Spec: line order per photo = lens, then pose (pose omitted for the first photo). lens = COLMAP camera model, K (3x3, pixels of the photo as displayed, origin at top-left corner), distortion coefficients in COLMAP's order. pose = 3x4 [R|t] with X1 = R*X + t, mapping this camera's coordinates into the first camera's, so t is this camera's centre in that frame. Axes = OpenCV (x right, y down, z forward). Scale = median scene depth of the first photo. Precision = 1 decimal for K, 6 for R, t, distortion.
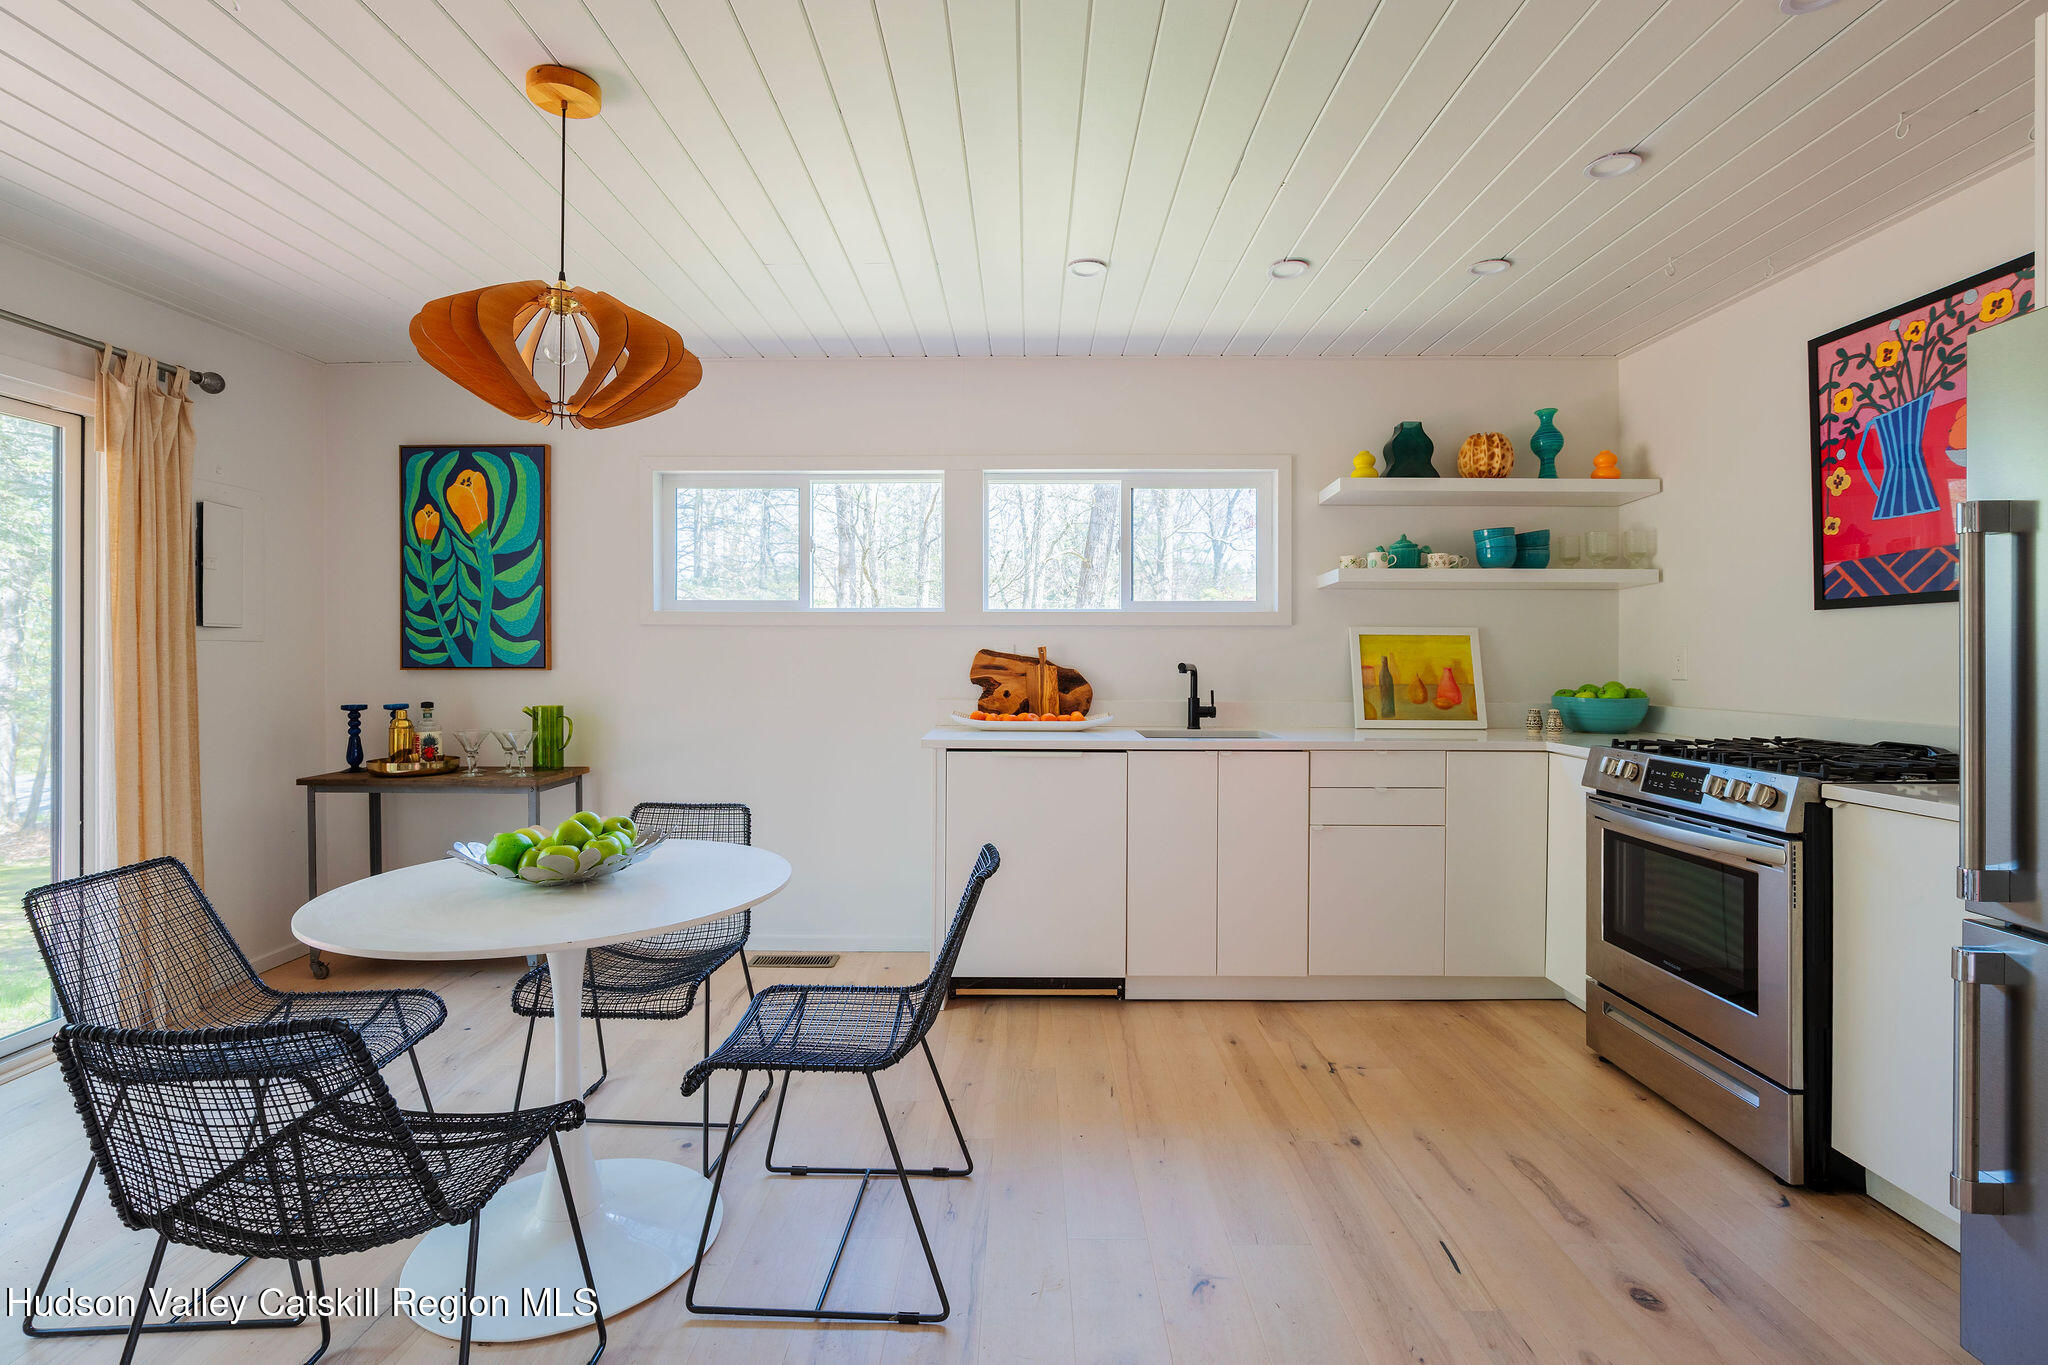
lens RADIAL K [[955.4, 0, 1022.3], [0, 955.4, 660.6], [0, 0, 1]] dist [-0.000896, -0.000181]
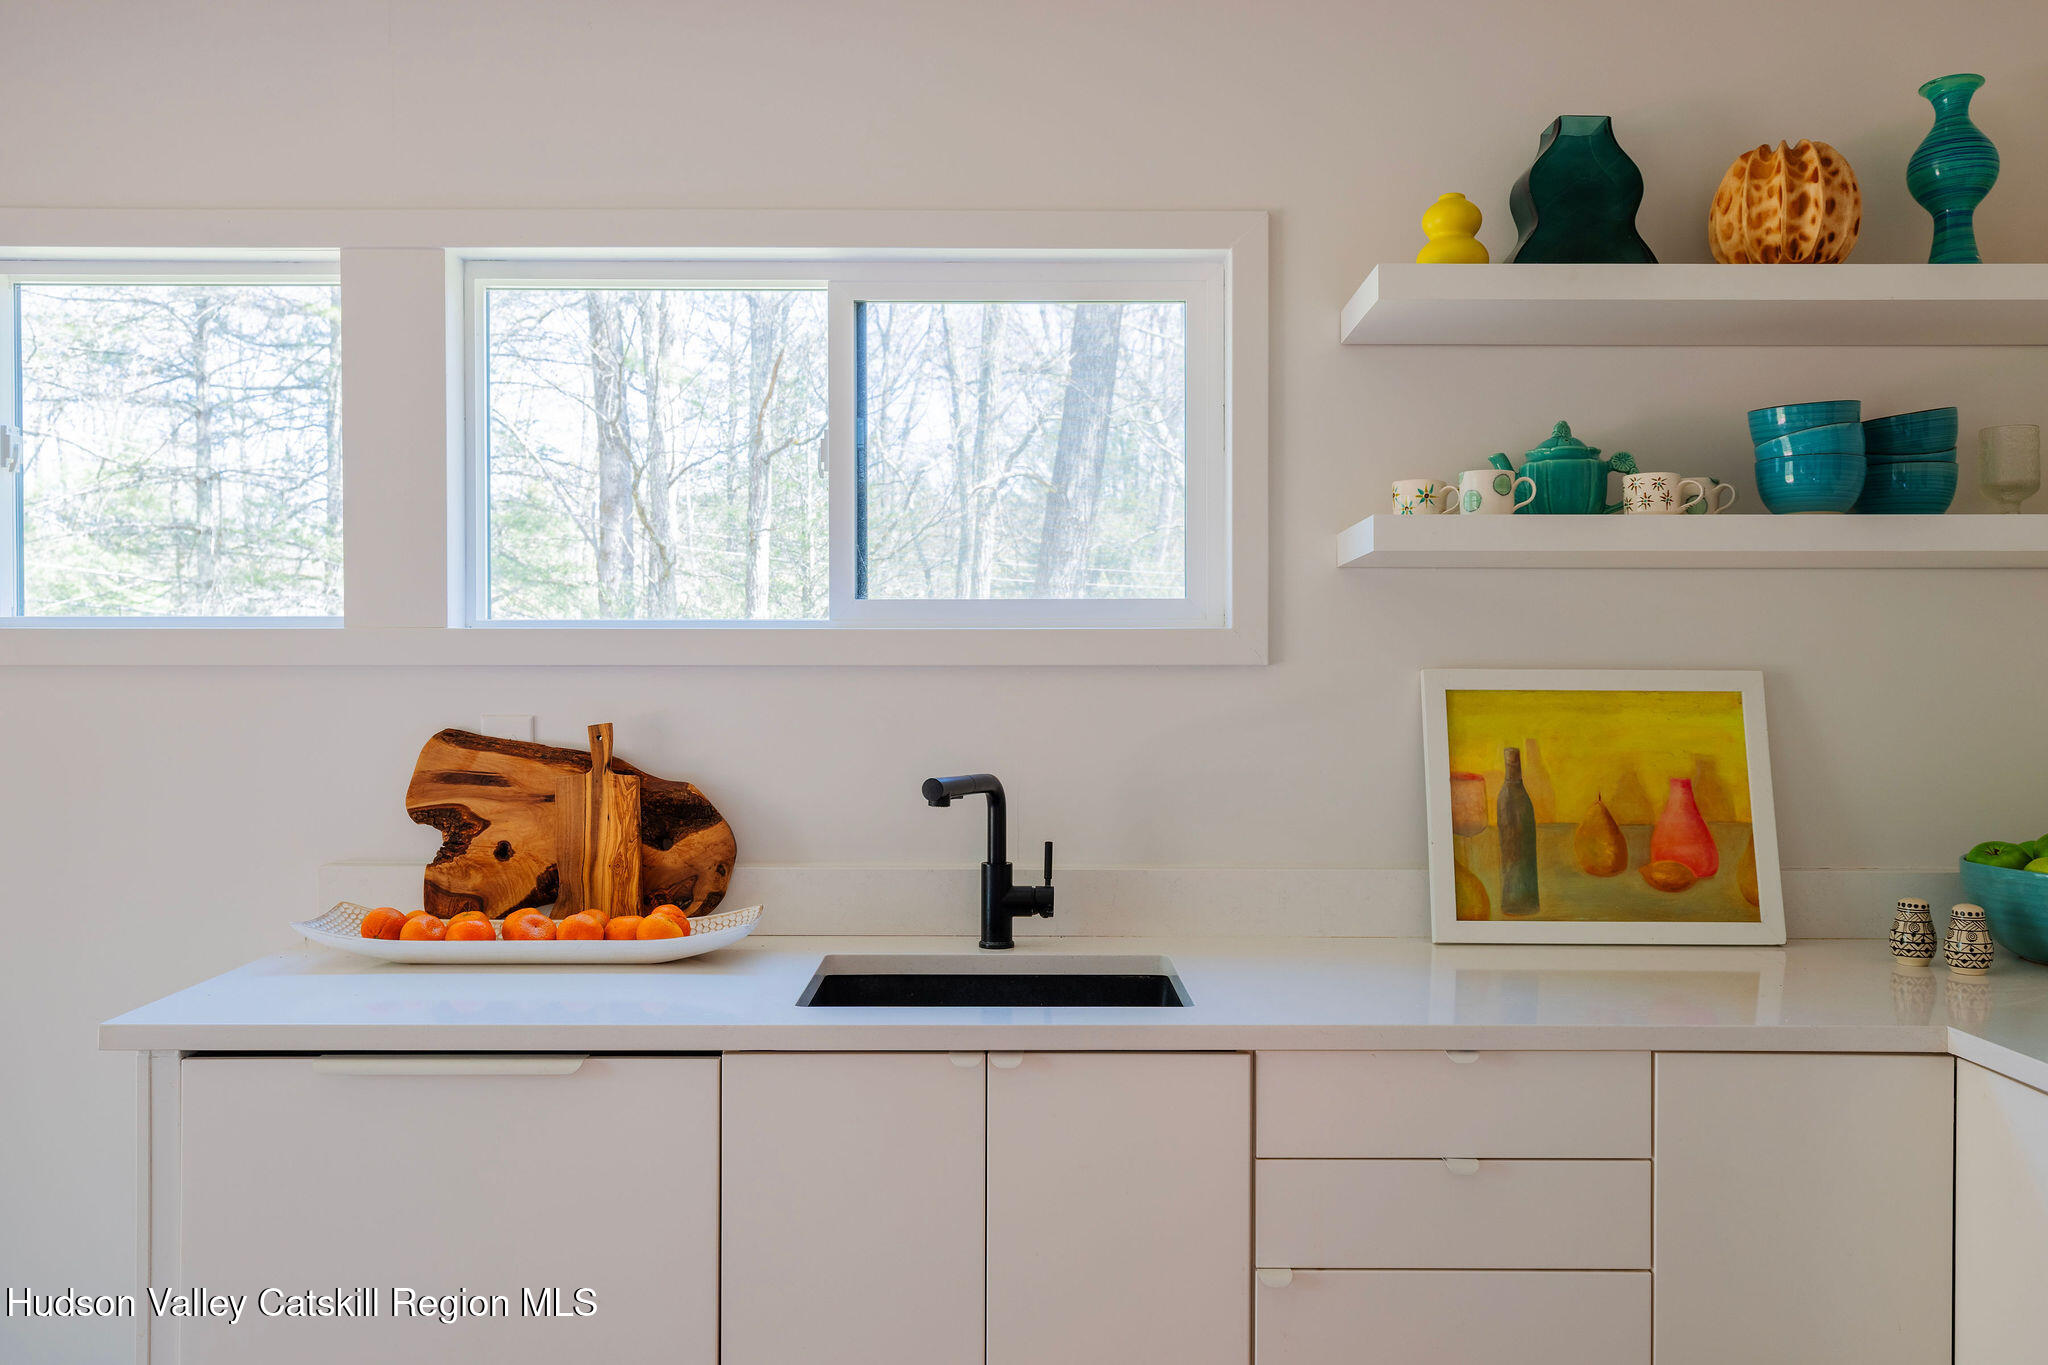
lens RADIAL K [[1695.7, 0, 1024.0], [0, 1695.7, 682.5], [0, 0, 1]] dist [0.015669, 0.013741]
pose [[0.999904, -0.000956, 0.013811, 0.180602], [0.000834, 0.999961, 0.008787, -0.036821], [-0.013819, -0.008775, 0.999866, 0.341008]]
